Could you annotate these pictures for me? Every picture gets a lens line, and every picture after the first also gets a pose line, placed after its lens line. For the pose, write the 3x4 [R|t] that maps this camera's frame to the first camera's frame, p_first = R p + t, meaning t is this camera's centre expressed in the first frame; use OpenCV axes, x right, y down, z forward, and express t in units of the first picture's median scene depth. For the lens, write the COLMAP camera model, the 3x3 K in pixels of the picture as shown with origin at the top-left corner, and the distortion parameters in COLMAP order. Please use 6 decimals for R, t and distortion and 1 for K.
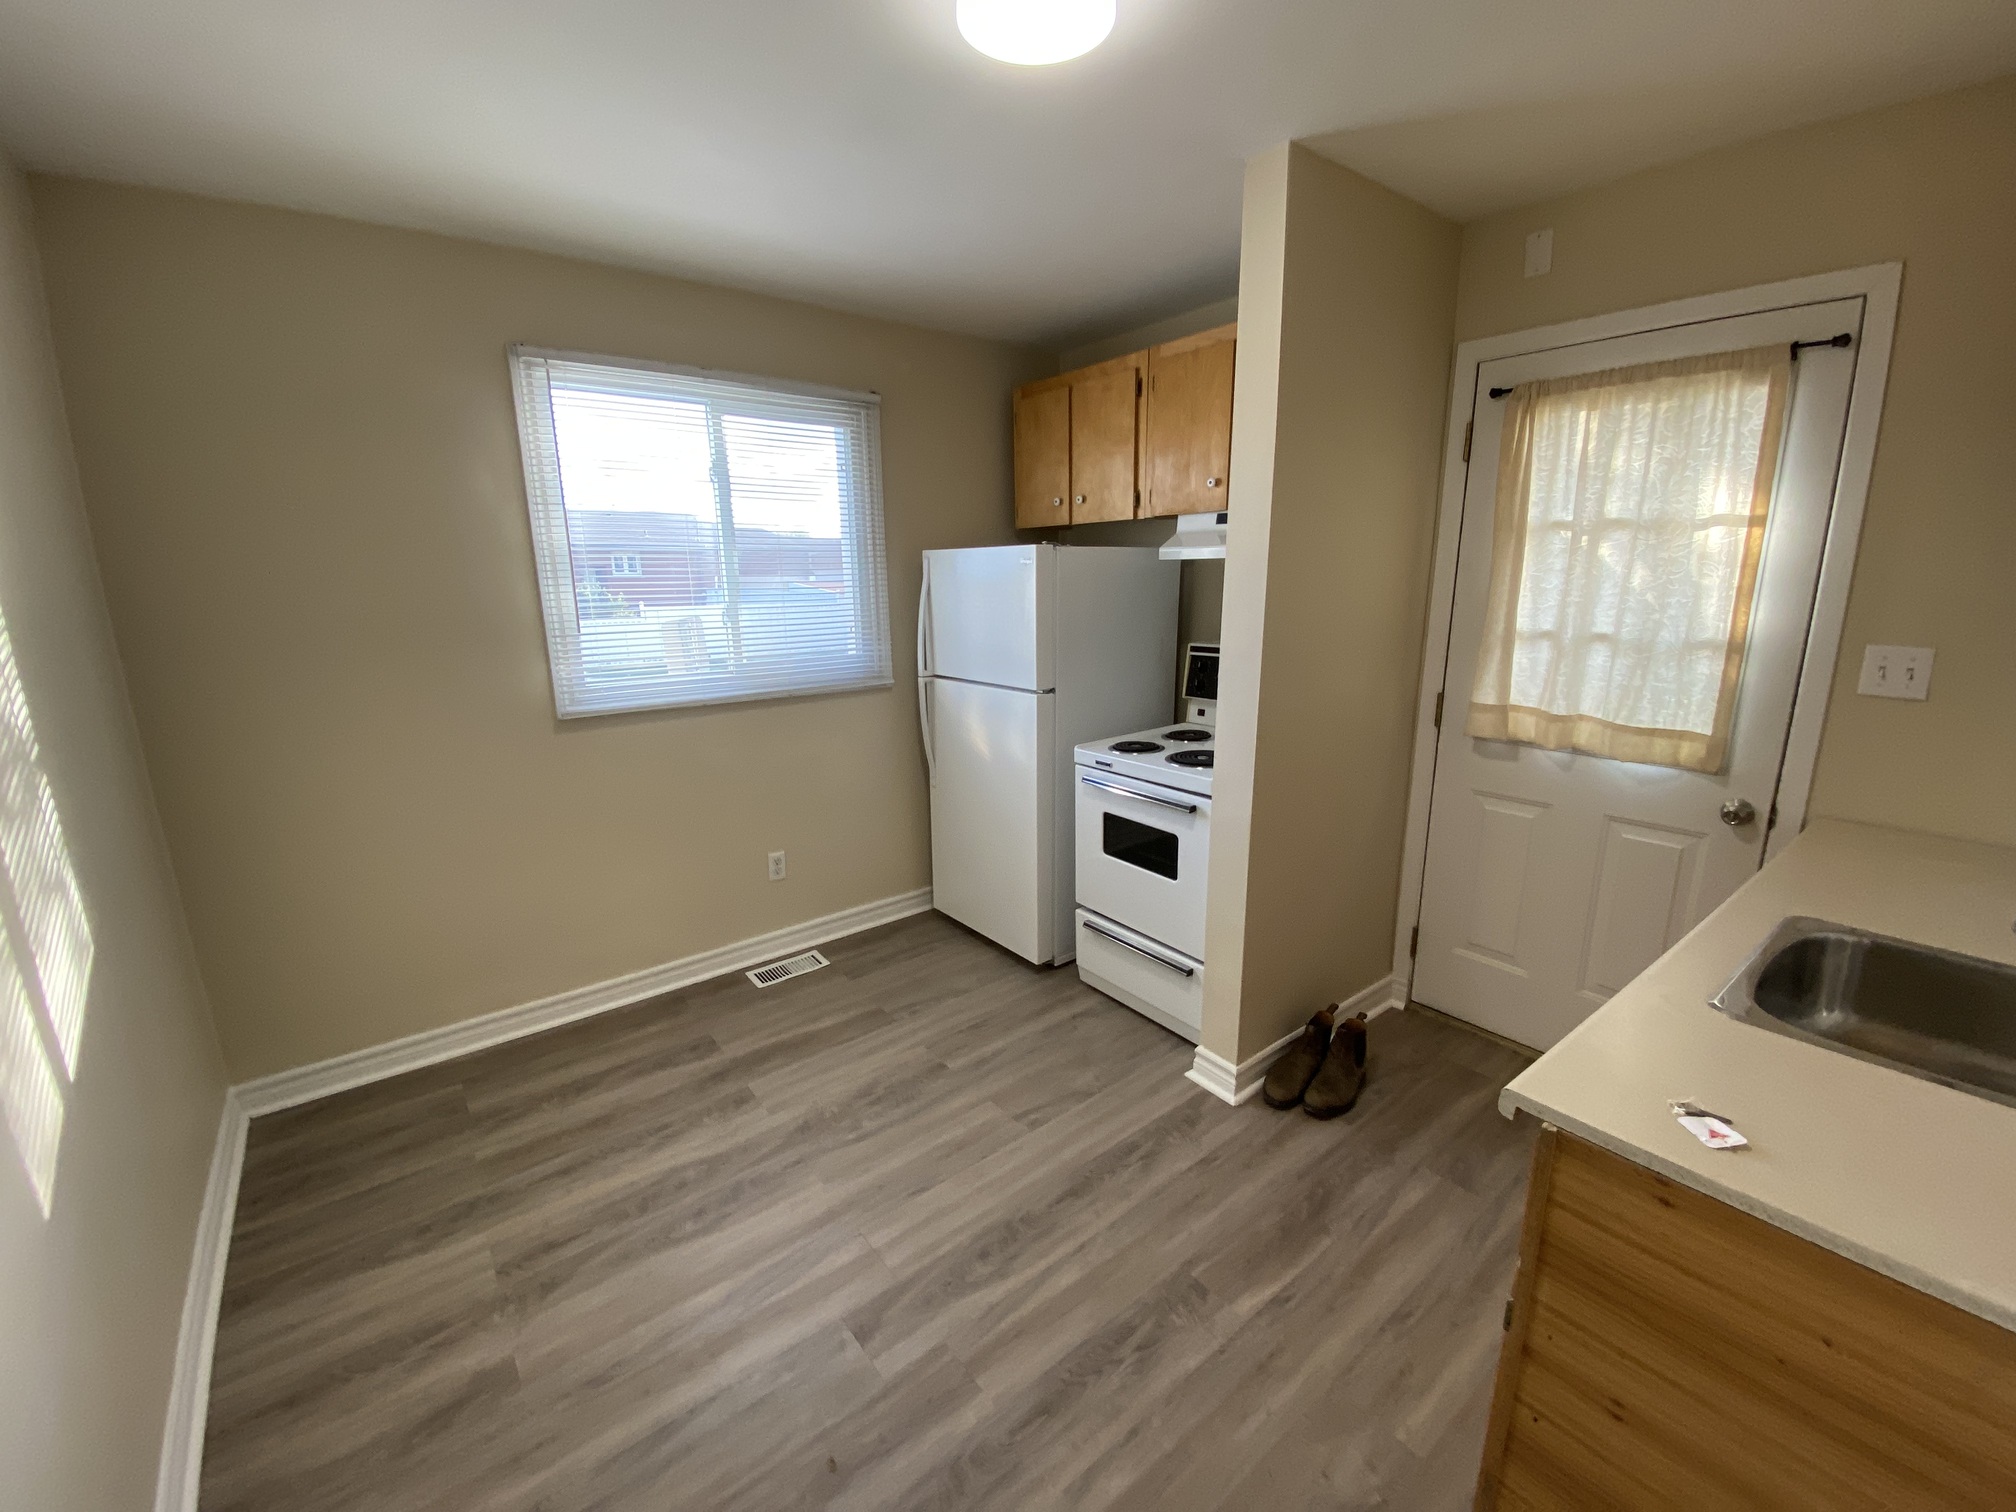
lens RADIAL K [[829.1, 0, 1008.9], [0, 829.1, 762.4], [0, 0, 1]] dist [0.066612, -0.039948]
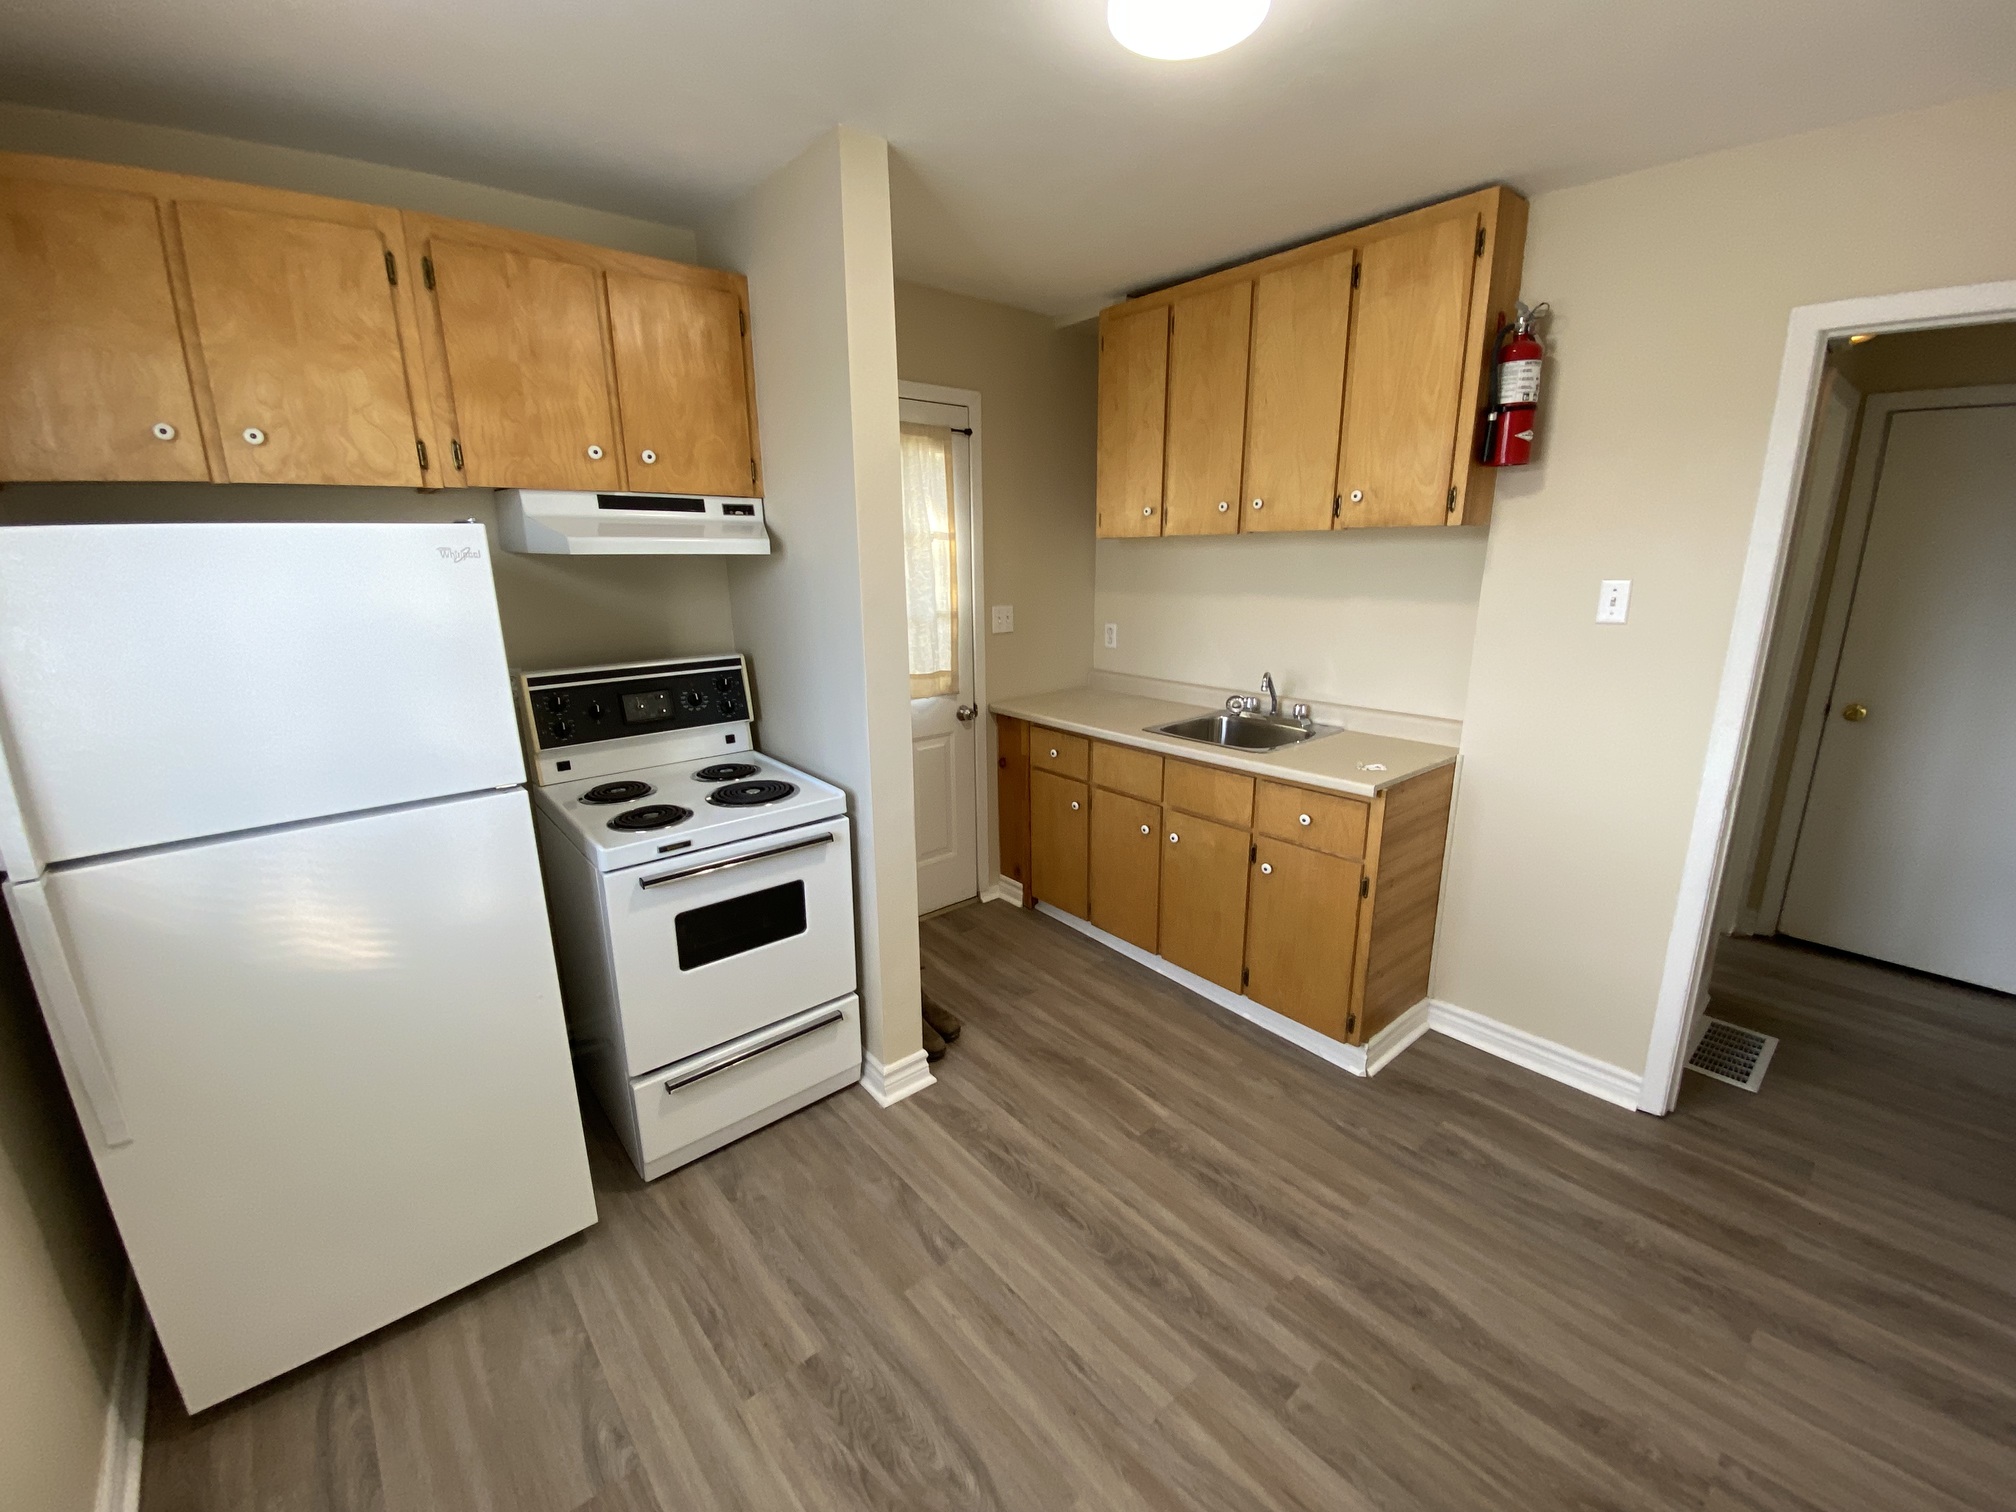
lens RADIAL K [[829.1, 0, 1008.9], [0, 829.1, 762.4], [0, 0, 1]] dist [0.066612, -0.039948]
pose [[-0.047401, -0.239186, 0.969816, -0.744112], [0.235796, 0.940788, 0.243552, -0.225343], [-0.970646, 0.240224, 0.011805, 0.922751]]
